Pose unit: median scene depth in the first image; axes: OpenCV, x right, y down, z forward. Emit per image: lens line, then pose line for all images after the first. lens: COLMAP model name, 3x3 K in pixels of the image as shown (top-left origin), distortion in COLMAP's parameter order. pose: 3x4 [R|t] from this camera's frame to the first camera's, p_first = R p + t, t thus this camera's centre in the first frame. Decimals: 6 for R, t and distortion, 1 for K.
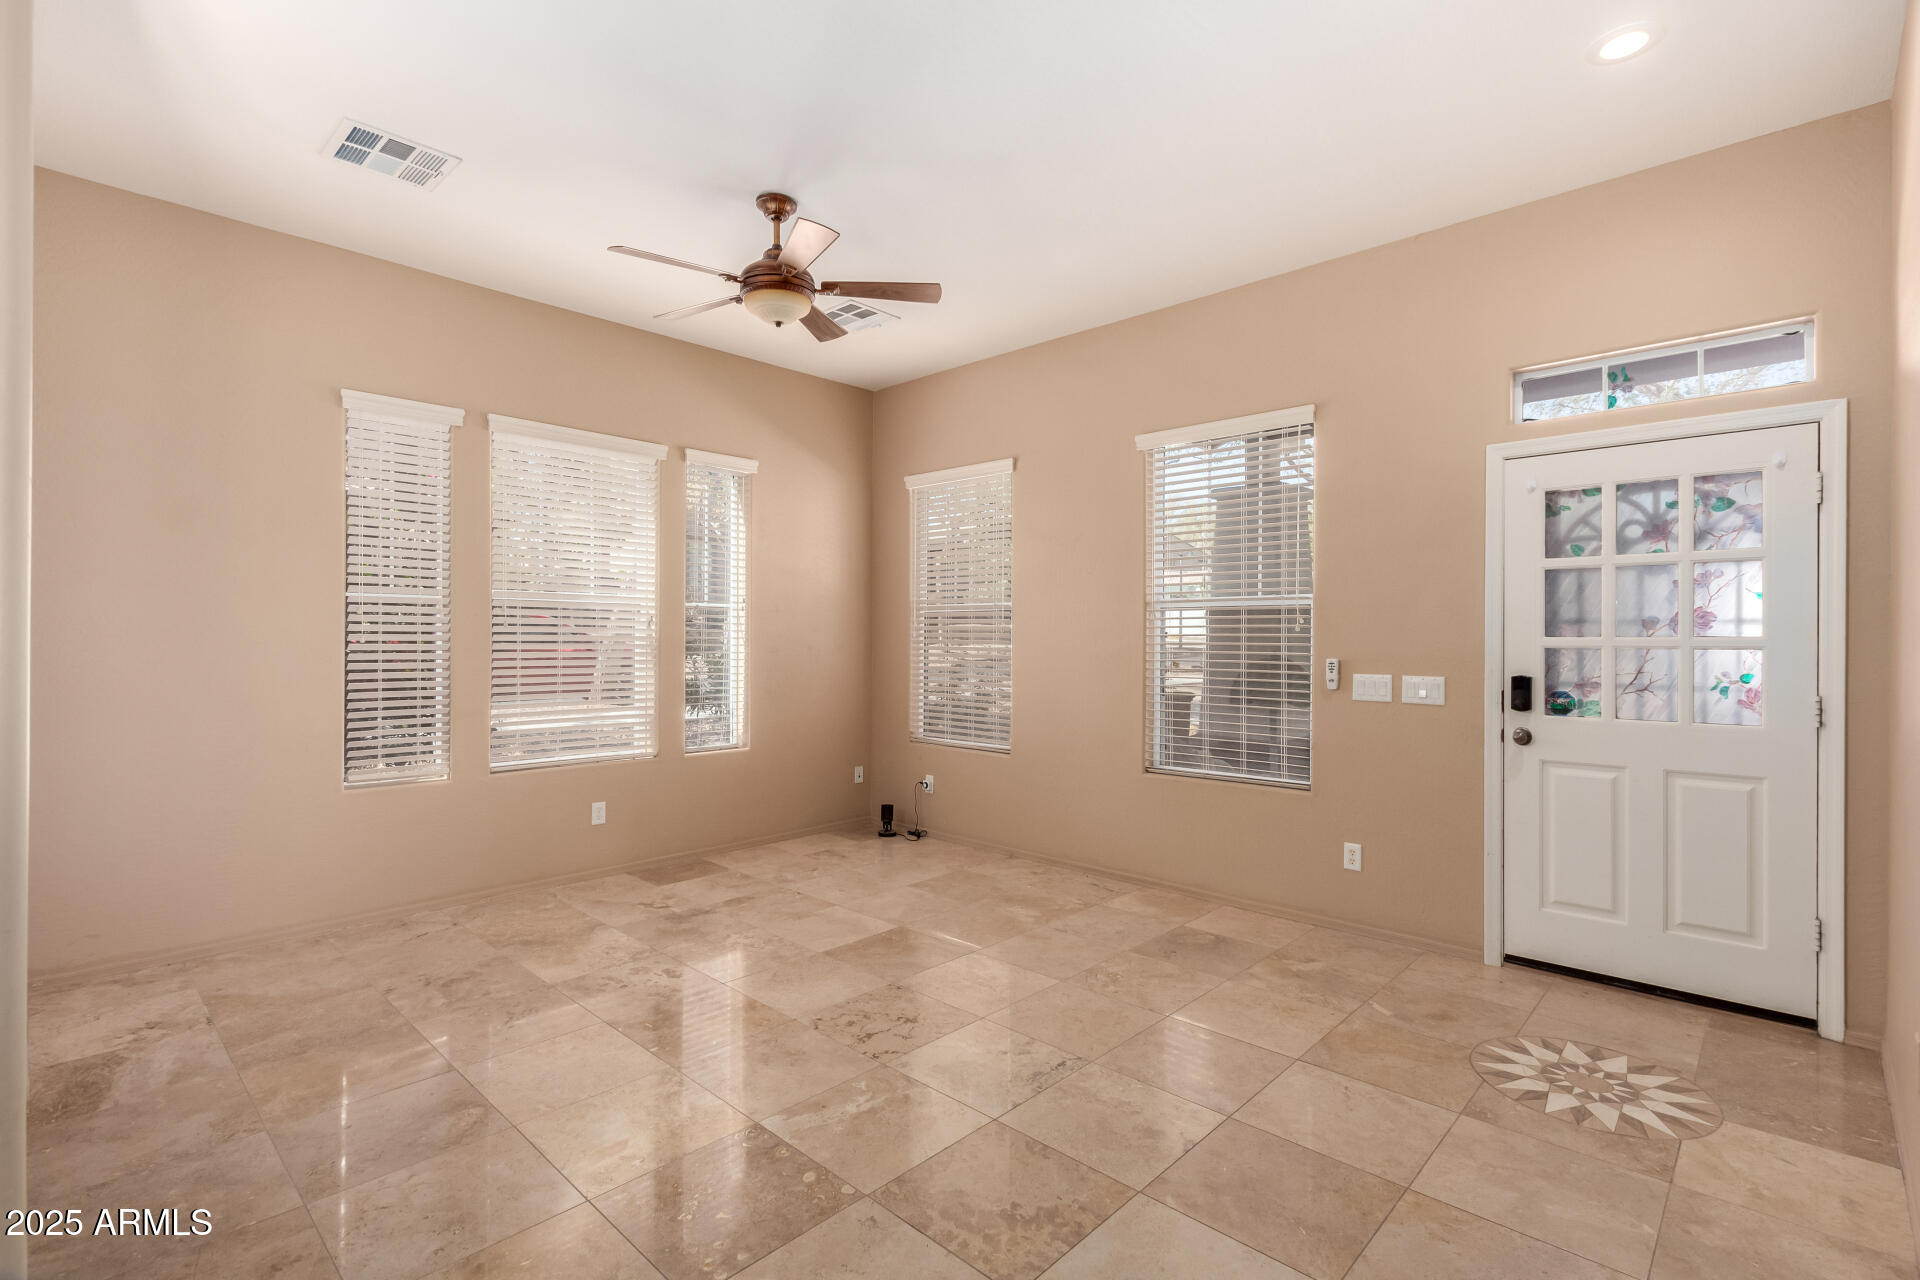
lens RADIAL K [[884.0, 0, 961.0], [0, 884.0, 639.2], [0, 0, 1]] dist [0.003453, -0.002640]
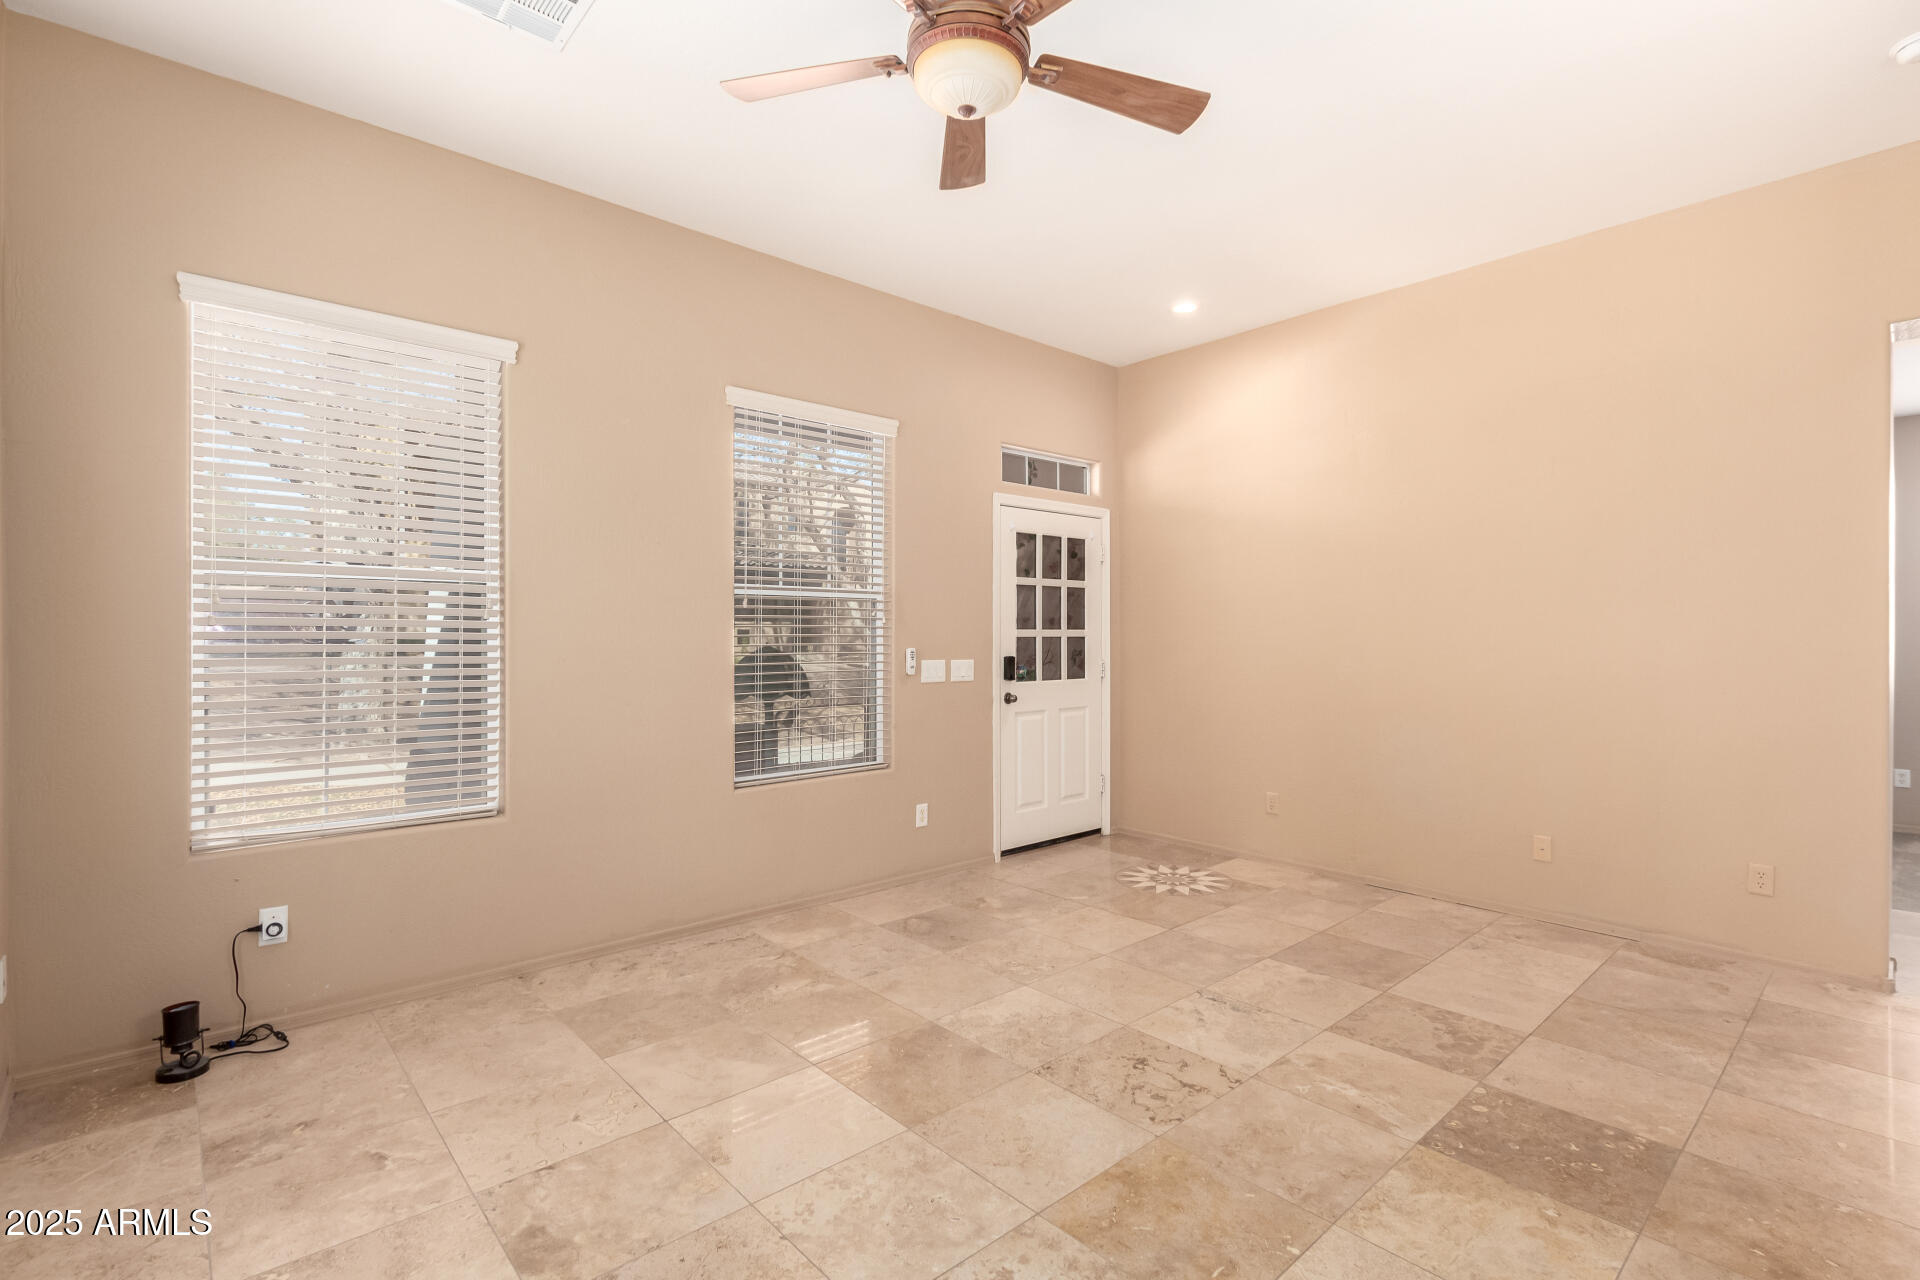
lens RADIAL K [[884.0, 0, 961.5], [0, 884.0, 638.7], [0, 0, 1]] dist [0.003453, -0.002640]
pose [[0.077252, -0.004037, 0.997003, -0.816059], [0.002613, 0.999989, 0.003847, 0.007137], [-0.997008, 0.002308, 0.077261, 0.960085]]
